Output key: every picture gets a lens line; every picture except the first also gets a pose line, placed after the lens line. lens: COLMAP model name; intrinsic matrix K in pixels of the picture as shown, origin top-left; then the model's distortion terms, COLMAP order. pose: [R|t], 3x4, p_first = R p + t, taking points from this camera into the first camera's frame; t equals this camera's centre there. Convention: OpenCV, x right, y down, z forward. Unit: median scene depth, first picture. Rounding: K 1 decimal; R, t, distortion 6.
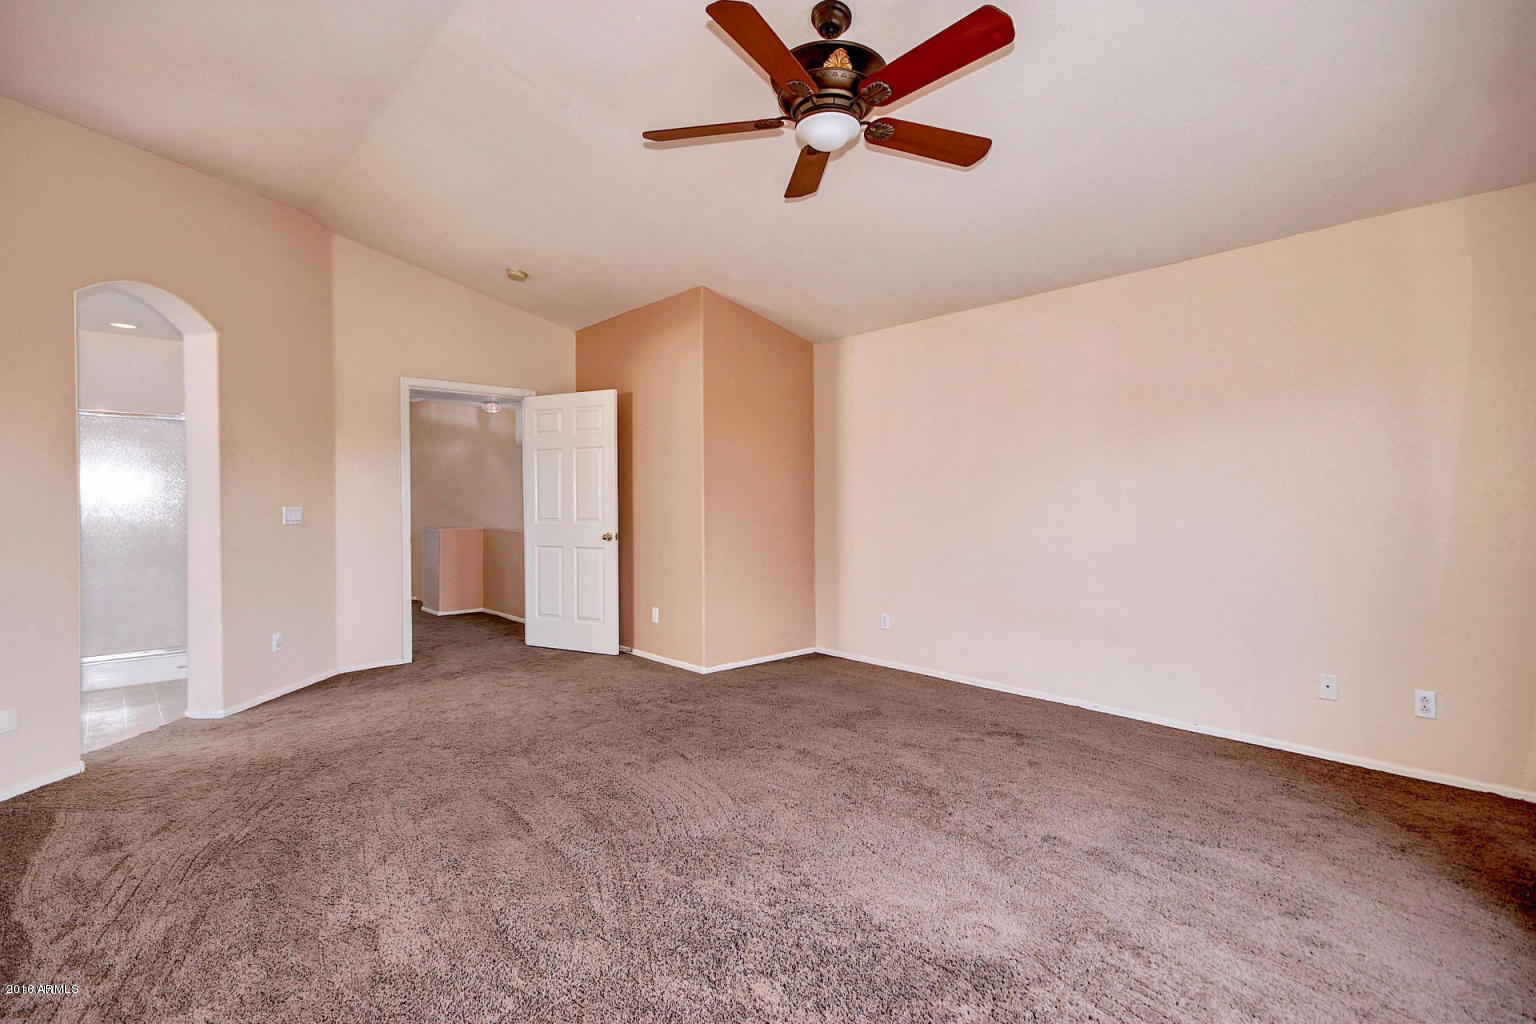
lens RADIAL K [[704.8, 0, 758.3], [0, 704.8, 511.3], [0, 0, 1]] dist [0.000521, -0.000187]
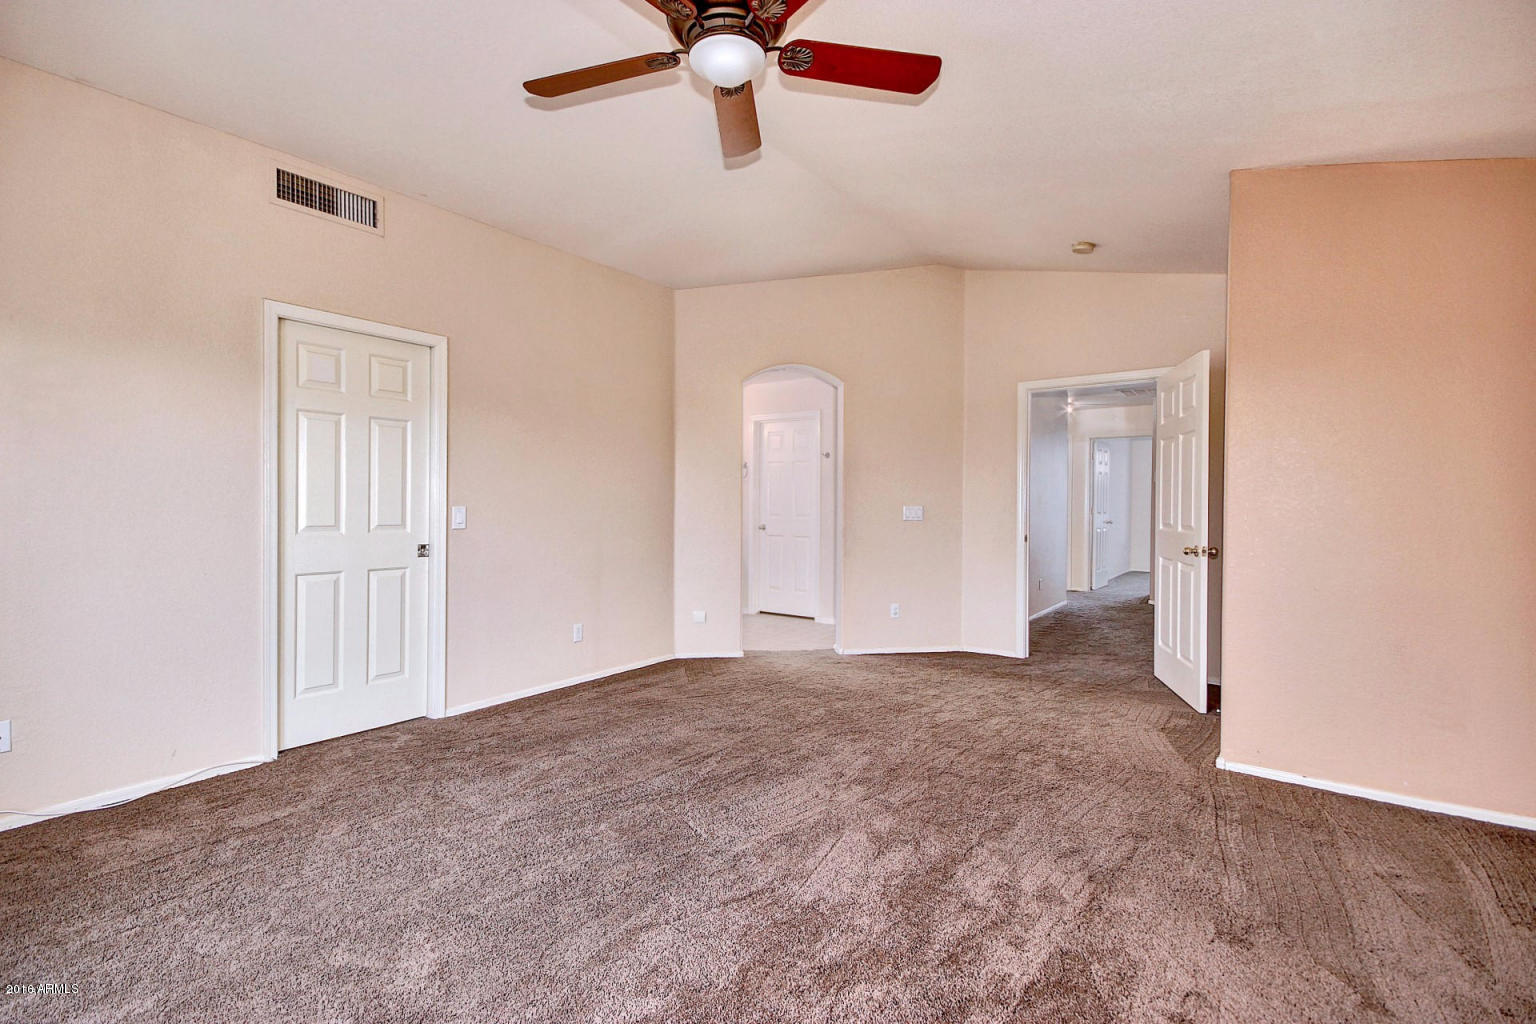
lens RADIAL K [[704.8, 0, 758.3], [0, 704.8, 511.3], [0, 0, 1]] dist [0.000521, -0.000187]
pose [[0.201625, 0.011204, -0.979399, 0.529847], [-0.027729, 0.999599, 0.005727, 0.004473], [0.979070, 0.026003, 0.201855, 0.515369]]
